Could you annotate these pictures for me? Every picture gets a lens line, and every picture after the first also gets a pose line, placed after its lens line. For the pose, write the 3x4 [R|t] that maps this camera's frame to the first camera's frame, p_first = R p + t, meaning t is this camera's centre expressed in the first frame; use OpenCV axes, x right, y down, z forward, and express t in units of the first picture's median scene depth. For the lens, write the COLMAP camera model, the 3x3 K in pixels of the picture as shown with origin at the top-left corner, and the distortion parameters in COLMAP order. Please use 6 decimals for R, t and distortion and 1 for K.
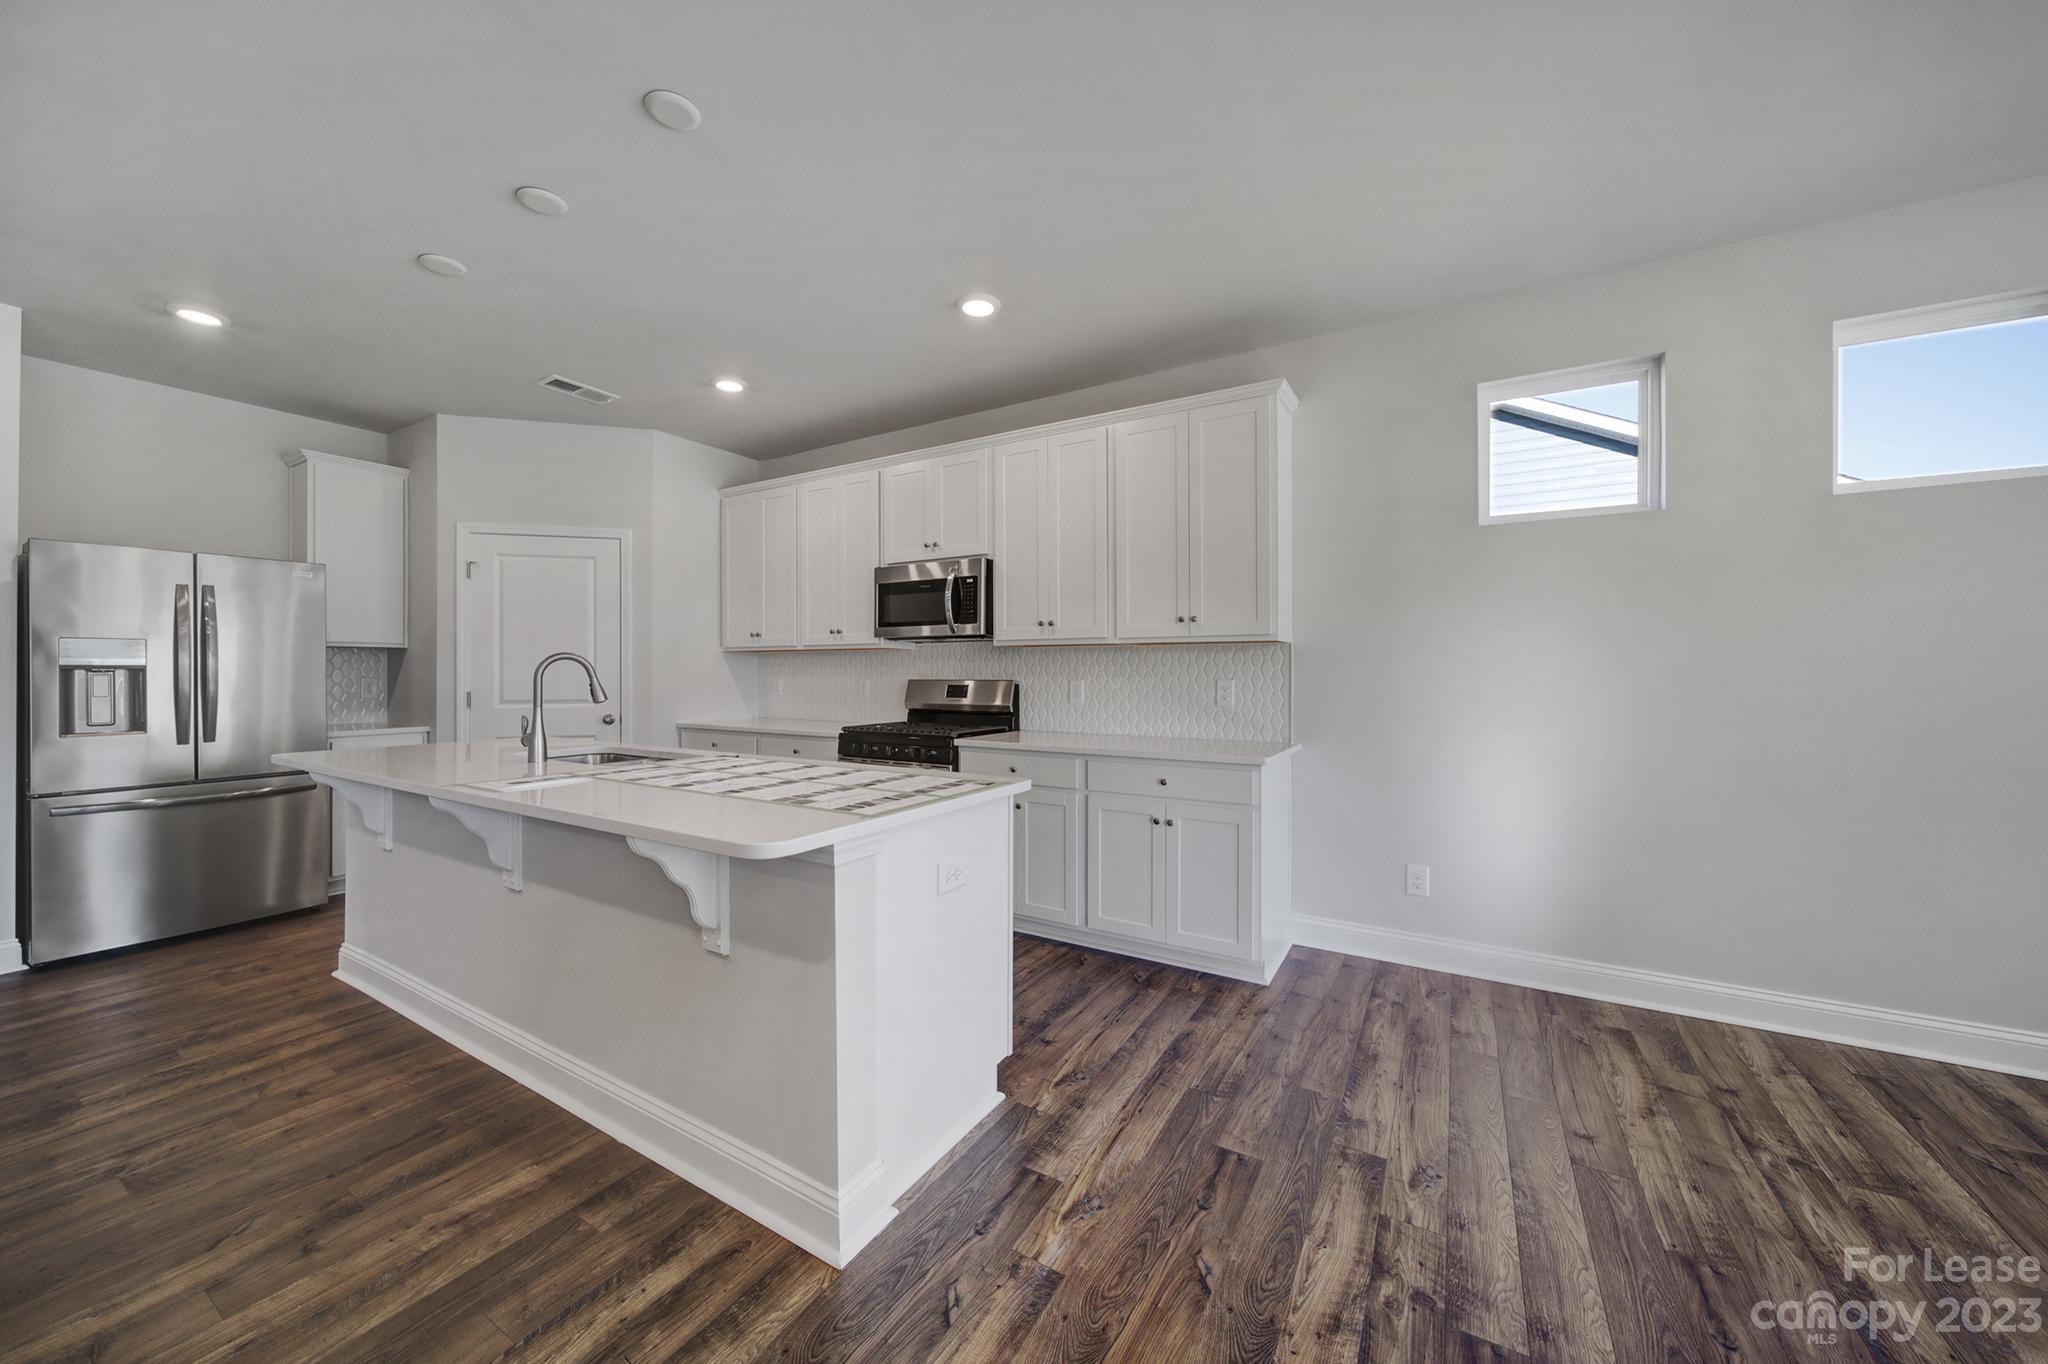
lens RADIAL K [[701.4, 0, 1028.3], [0, 701.4, 669.8], [0, 0, 1]] dist [0.000322, -0.000106]
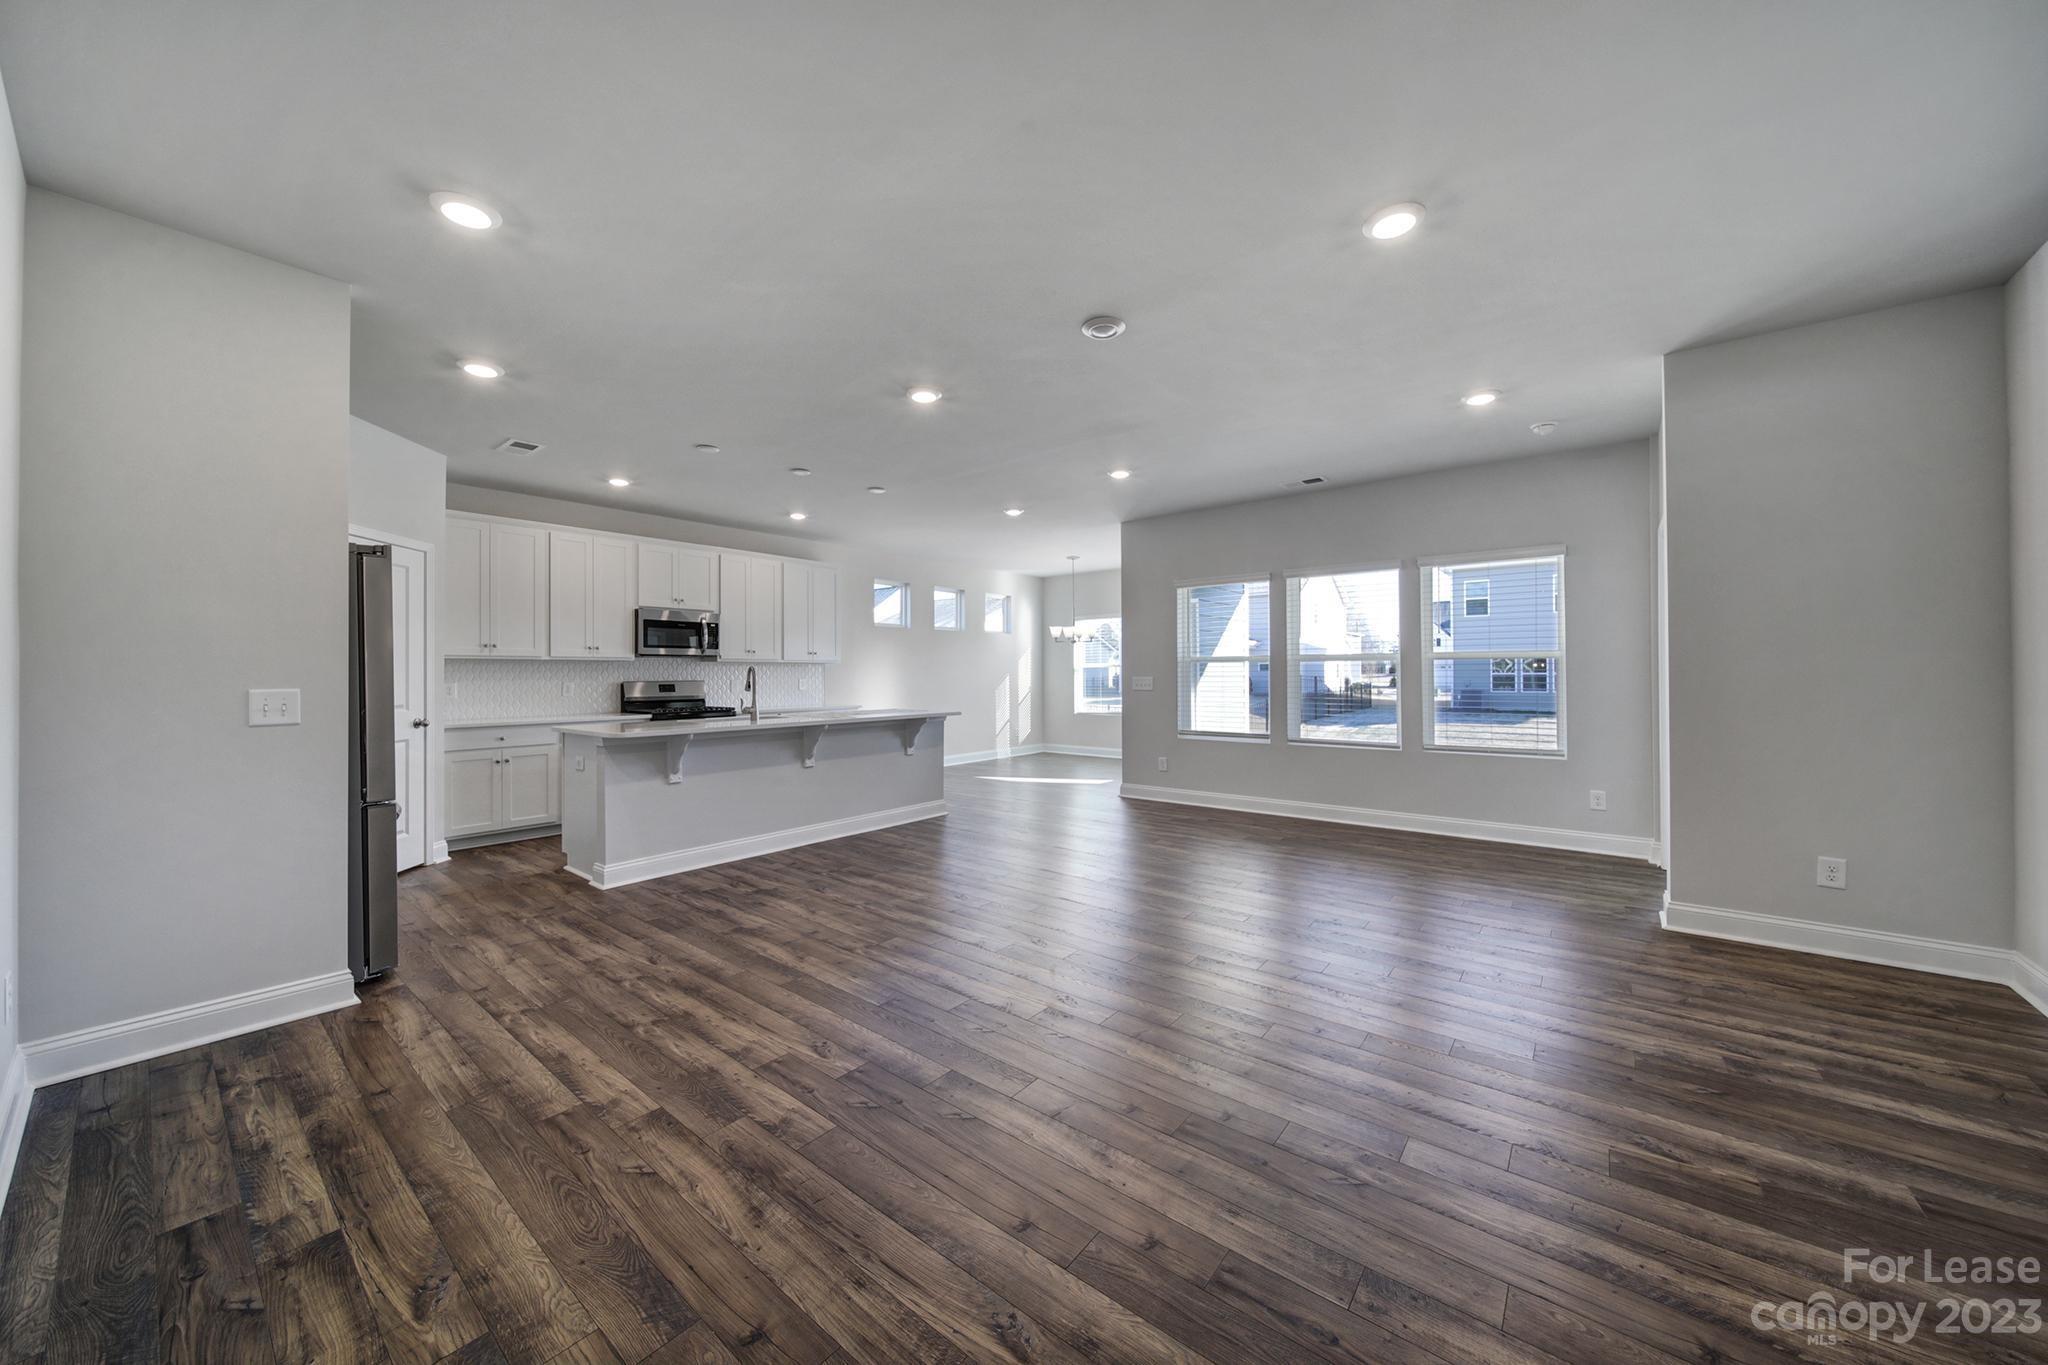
lens RADIAL K [[701.4, 0, 1028.3], [0, 701.4, 670.3], [0, 0, 1]] dist [0.000322, -0.000106]
pose [[0.148206, 0.003976, 0.988948, -2.295023], [0.008291, 0.999952, -0.005262, 0.005941], [-0.988922, 0.008979, 0.148166, -0.086837]]
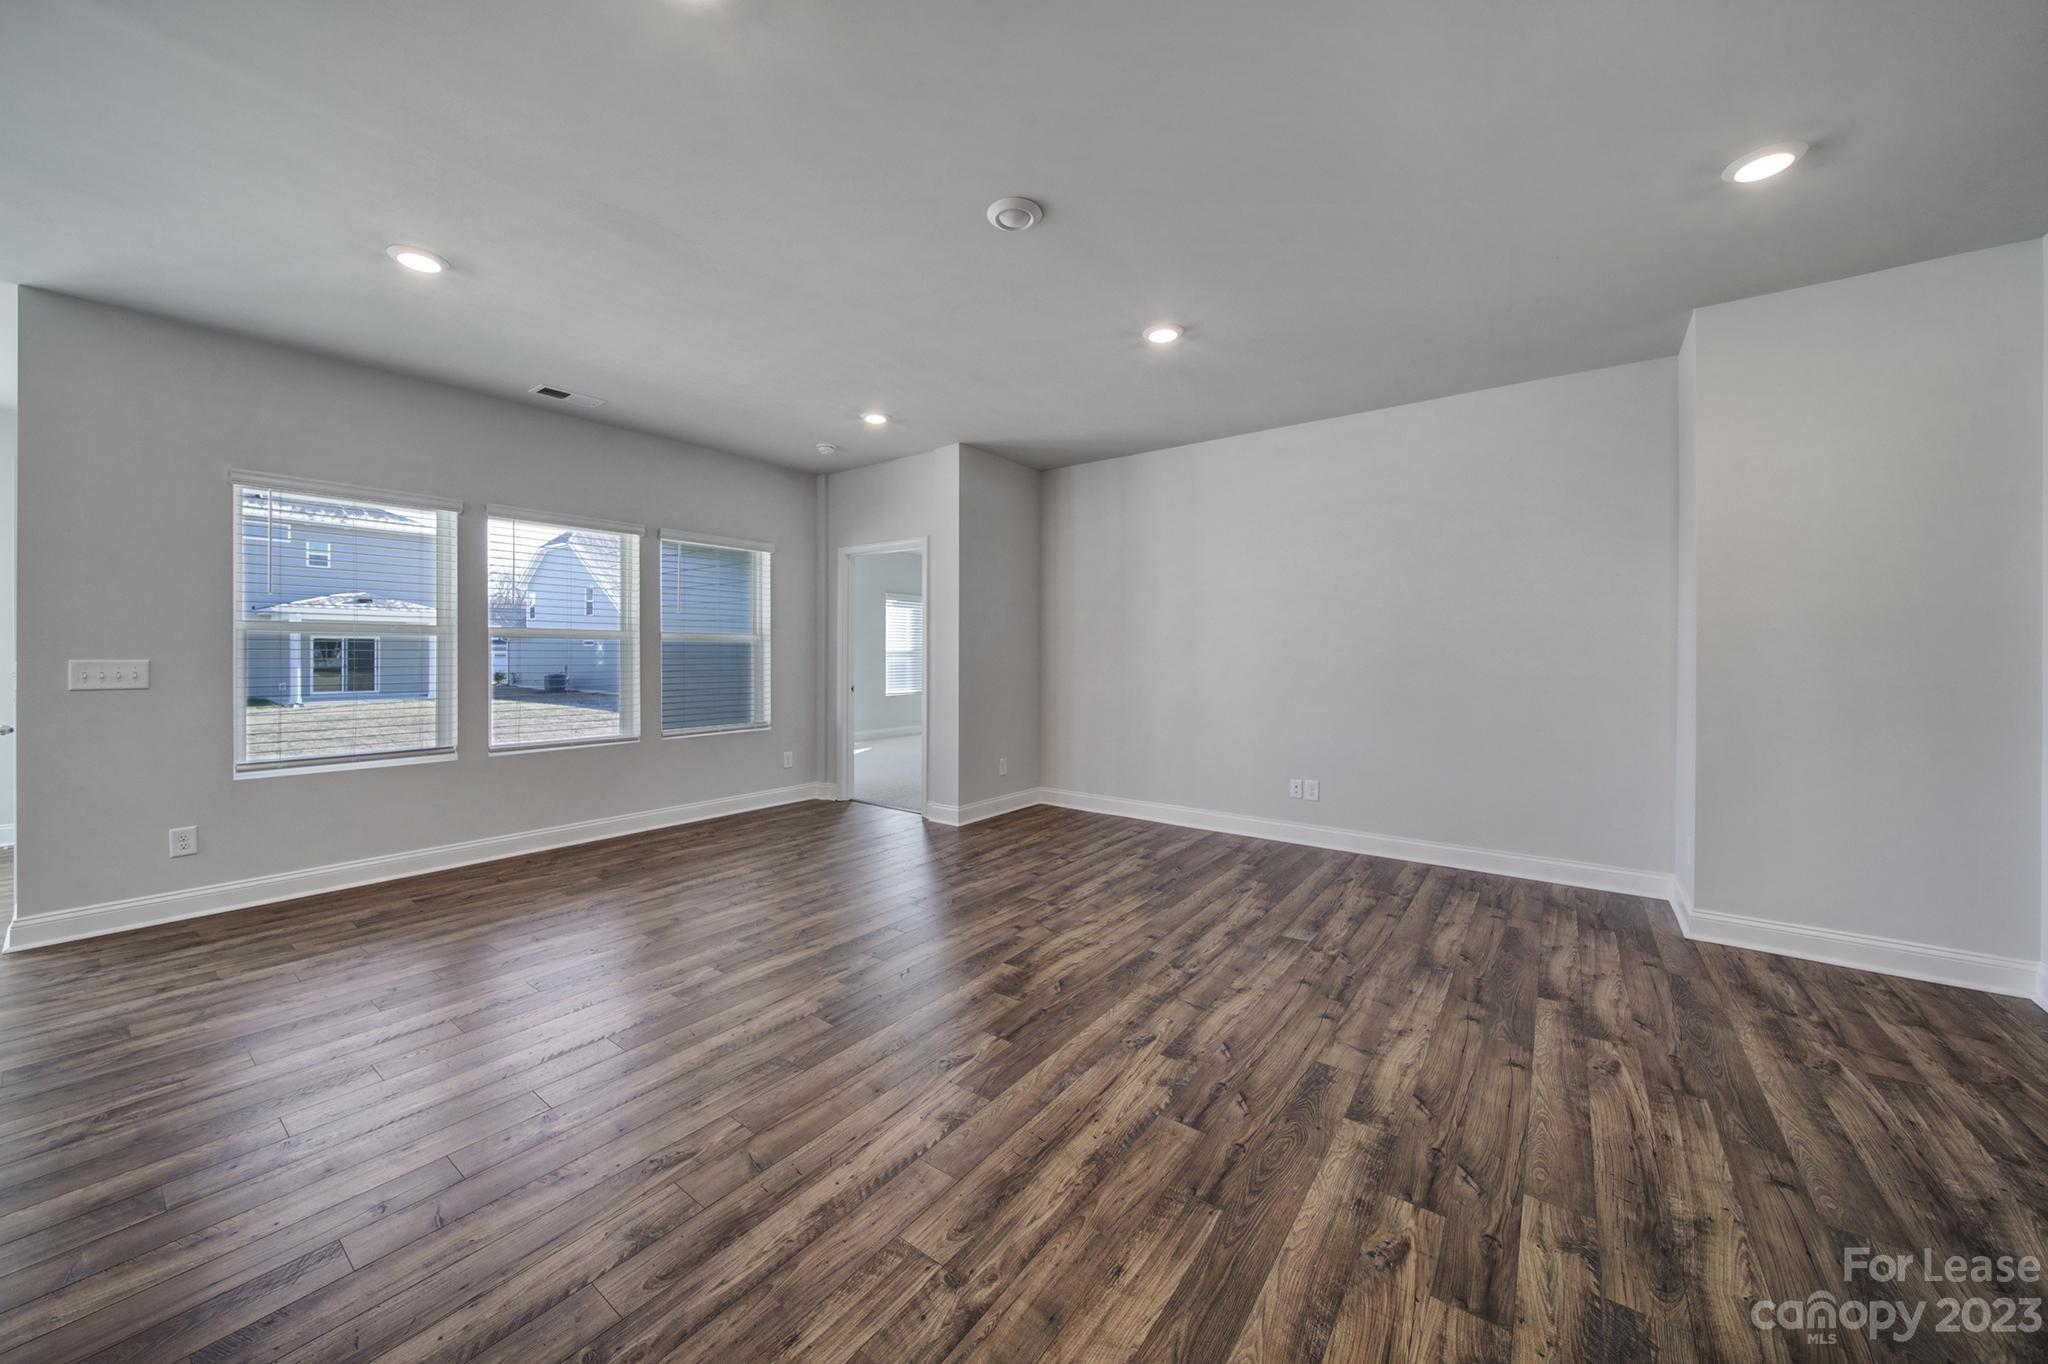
lens RADIAL K [[736.5, 0, 997.2], [0, 736.5, 653.4], [0, 0, 1]] dist [0.000151, -0.000262]
pose [[-0.991233, -0.002009, 0.132110, -1.325444], [-0.001619, 0.999994, 0.003060, 0.005013], [-0.132116, 0.002819, -0.991230, 0.825679]]
